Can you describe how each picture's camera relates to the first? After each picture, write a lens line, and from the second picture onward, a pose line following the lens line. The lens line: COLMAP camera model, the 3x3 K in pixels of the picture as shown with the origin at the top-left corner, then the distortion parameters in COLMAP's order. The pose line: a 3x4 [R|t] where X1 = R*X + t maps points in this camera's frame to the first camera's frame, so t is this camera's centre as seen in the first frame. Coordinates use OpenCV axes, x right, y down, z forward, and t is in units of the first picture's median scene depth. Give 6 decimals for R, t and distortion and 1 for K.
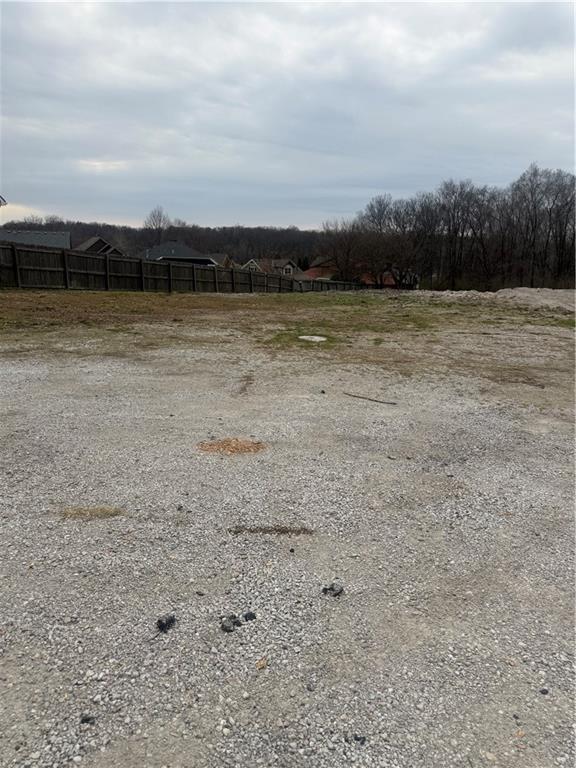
lens RADIAL K [[544.4, 0, 290.7], [0, 544.4, 394.8], [0, 0, 1]] dist [0.040181, -0.051976]
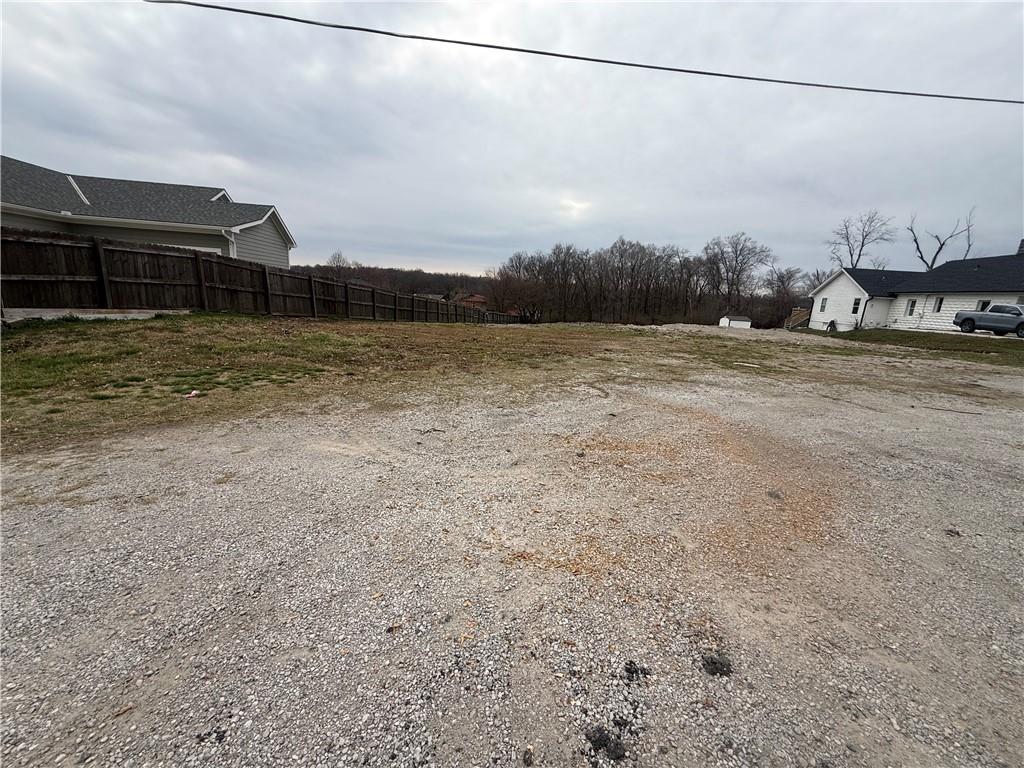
lens RADIAL K [[411.9, 0, 504.1], [0, 411.9, 390.7], [0, 0, 1]] dist [-0.001843, -0.000033]
pose [[0.975144, -0.017238, 0.220902, -0.856125], [0.020737, 0.999693, -0.013530, -0.038708], [-0.220601, 0.017774, 0.975202, 0.093148]]
